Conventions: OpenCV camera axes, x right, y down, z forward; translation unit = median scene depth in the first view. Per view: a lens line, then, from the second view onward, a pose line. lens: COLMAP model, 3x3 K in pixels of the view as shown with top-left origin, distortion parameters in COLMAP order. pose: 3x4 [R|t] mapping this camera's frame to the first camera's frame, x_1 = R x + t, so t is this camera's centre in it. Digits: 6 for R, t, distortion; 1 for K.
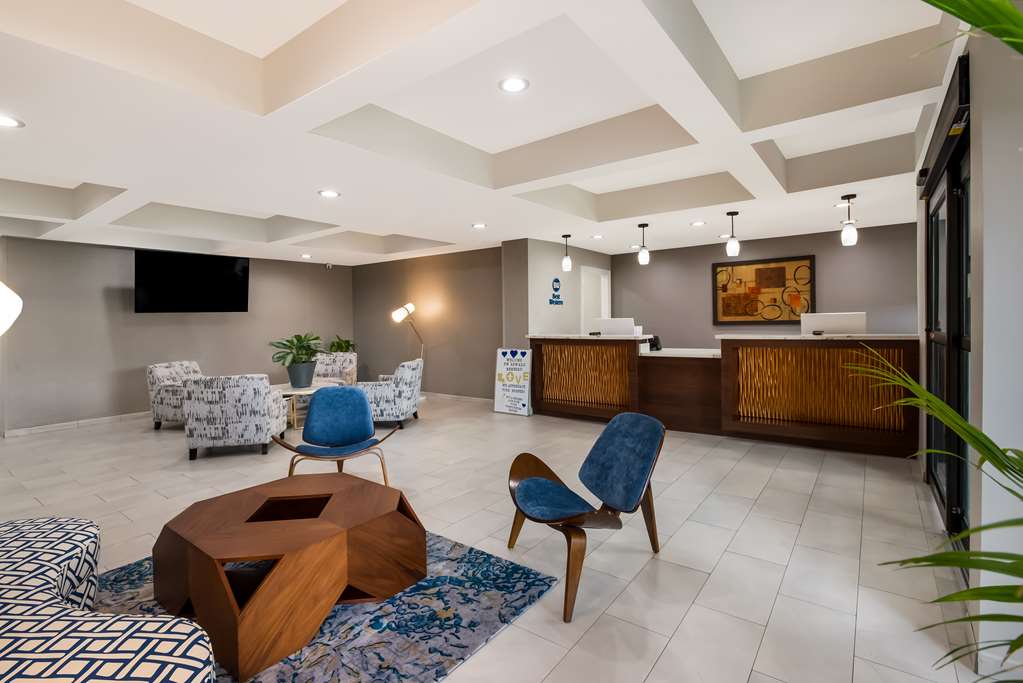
lens RADIAL K [[488.1, 0, 510.6], [0, 488.1, 327.9], [0, 0, 1]] dist [-0.000703, -0.000080]
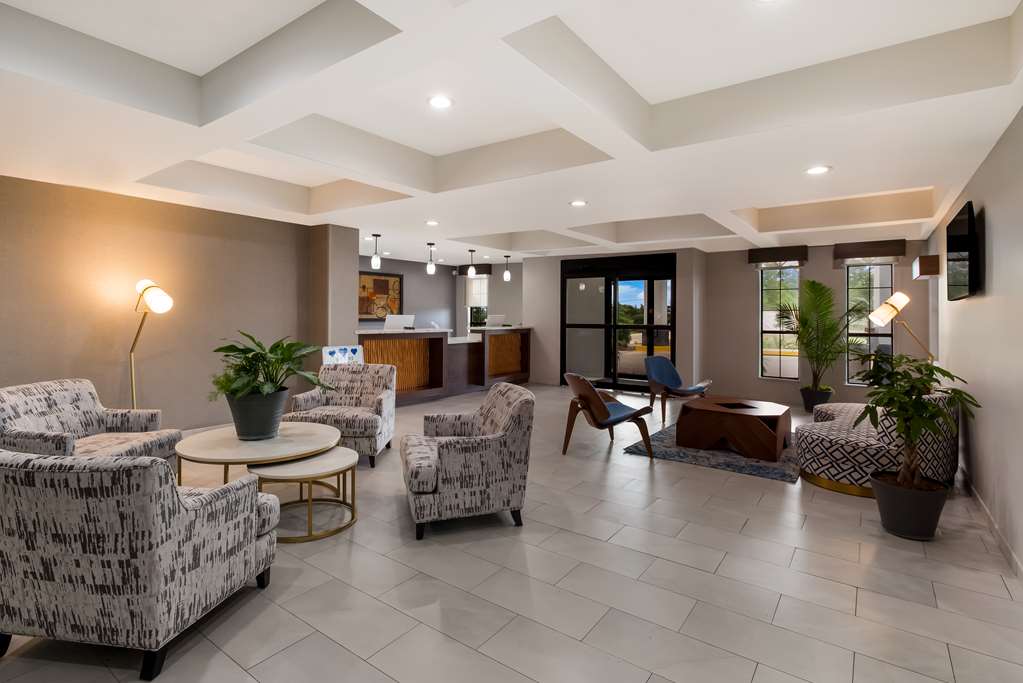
lens RADIAL K [[488.1, 0, 510.6], [0, 488.1, 327.9], [0, 0, 1]] dist [-0.000703, -0.000080]
pose [[-0.020154, -0.009236, 0.999754, -0.909307], [0.012531, 0.999876, 0.009490, 0.003874], [-0.999718, 0.012719, -0.020036, 0.713013]]
